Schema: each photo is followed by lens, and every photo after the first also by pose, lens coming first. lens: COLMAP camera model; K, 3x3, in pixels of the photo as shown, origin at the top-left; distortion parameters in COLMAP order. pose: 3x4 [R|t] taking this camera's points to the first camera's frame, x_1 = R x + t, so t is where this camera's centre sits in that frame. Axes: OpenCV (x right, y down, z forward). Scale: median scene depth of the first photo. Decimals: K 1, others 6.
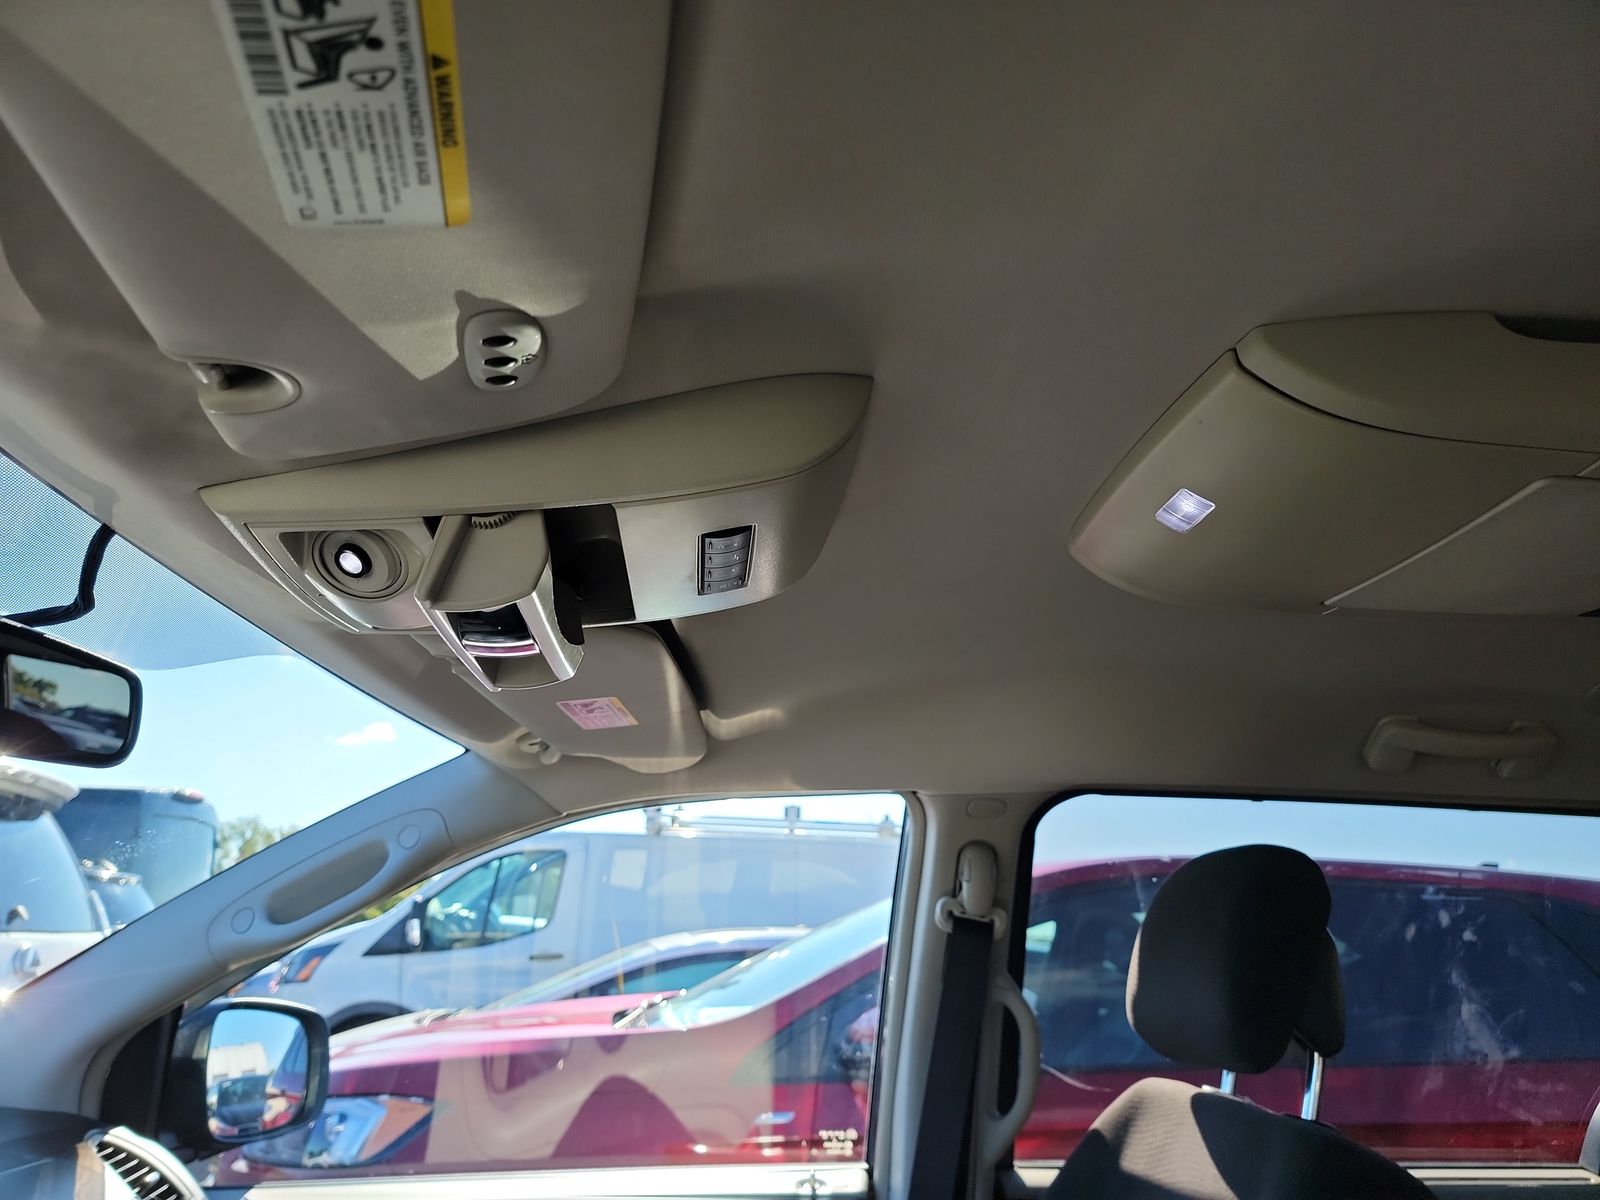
lens RADIAL K [[1102.4, 0, 800.0], [0, 1102.4, 600.0], [0, 0, 1]] dist [0.019110, -0.002652]
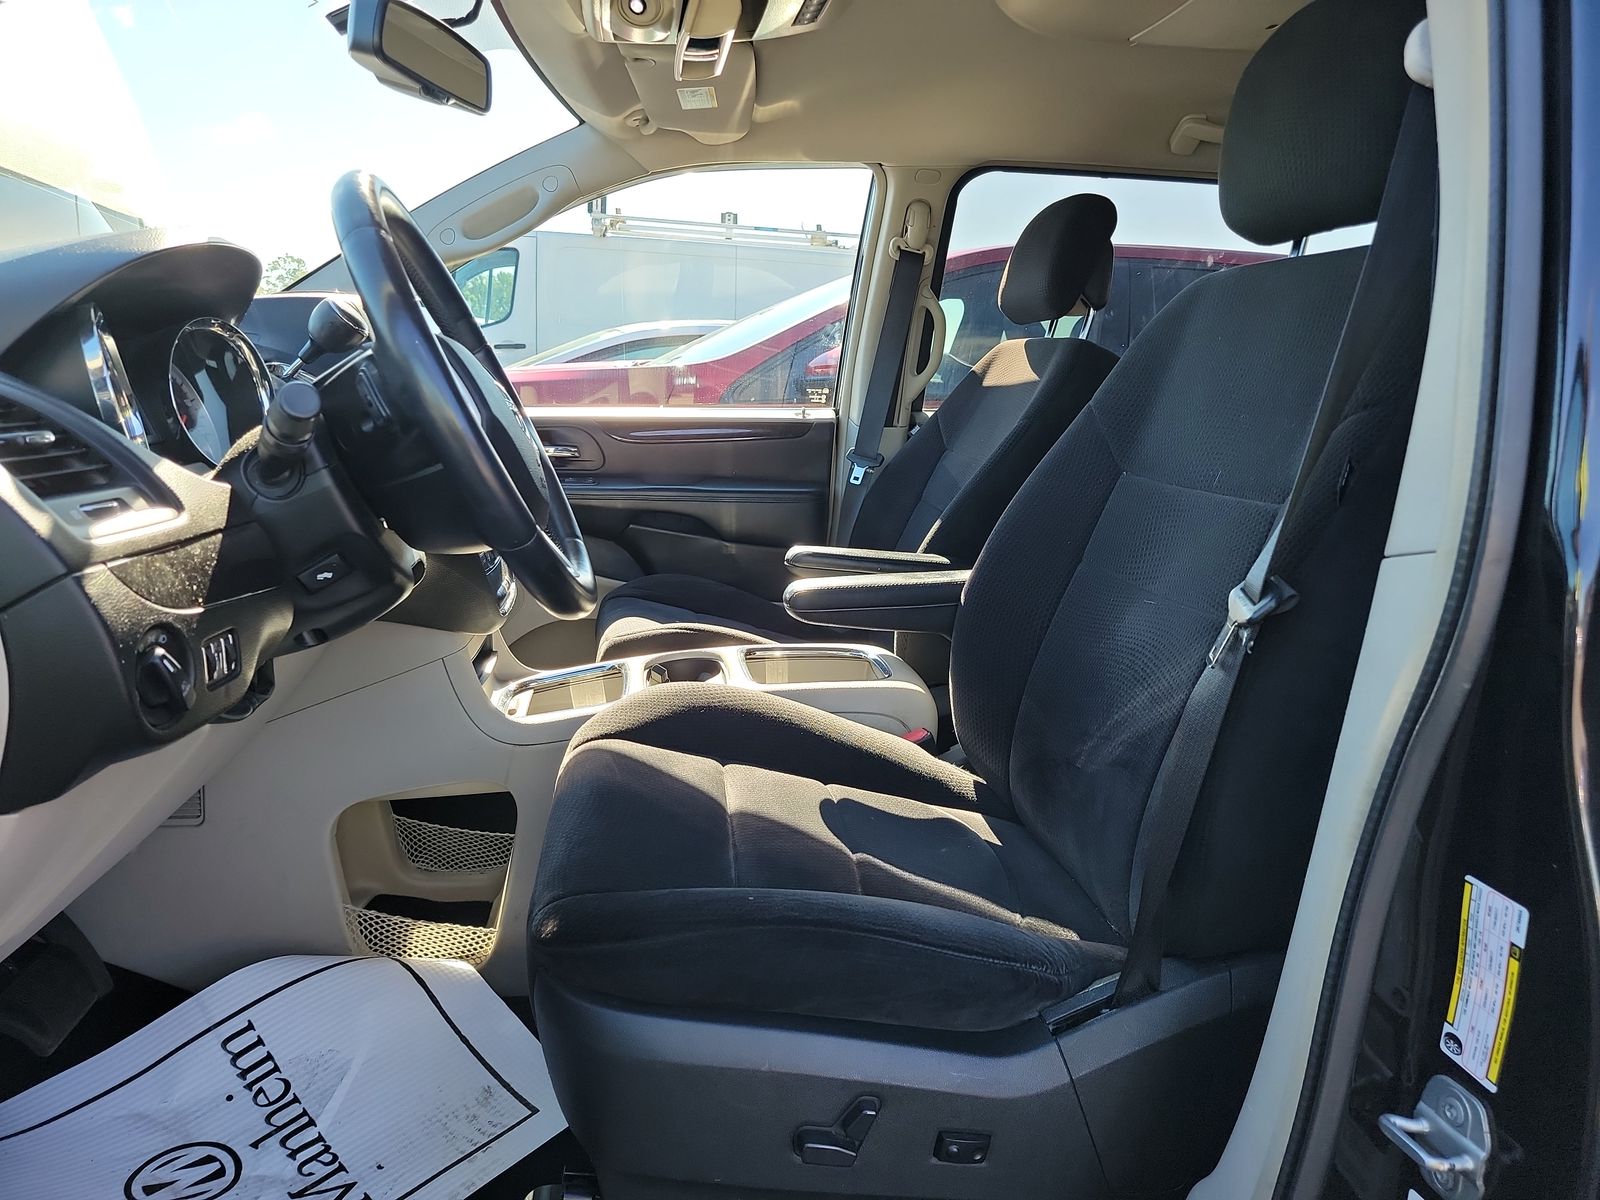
lens RADIAL K [[1091.3, 0, 800.0], [0, 1091.3, 600.0], [0, 0, 1]] dist [0.060752, -0.001818]
pose [[0.997224, -0.000055, 0.074466, -0.121293], [-0.036542, 0.870957, 0.489998, -0.042825], [-0.064883, -0.491358, 0.868537, -0.601407]]
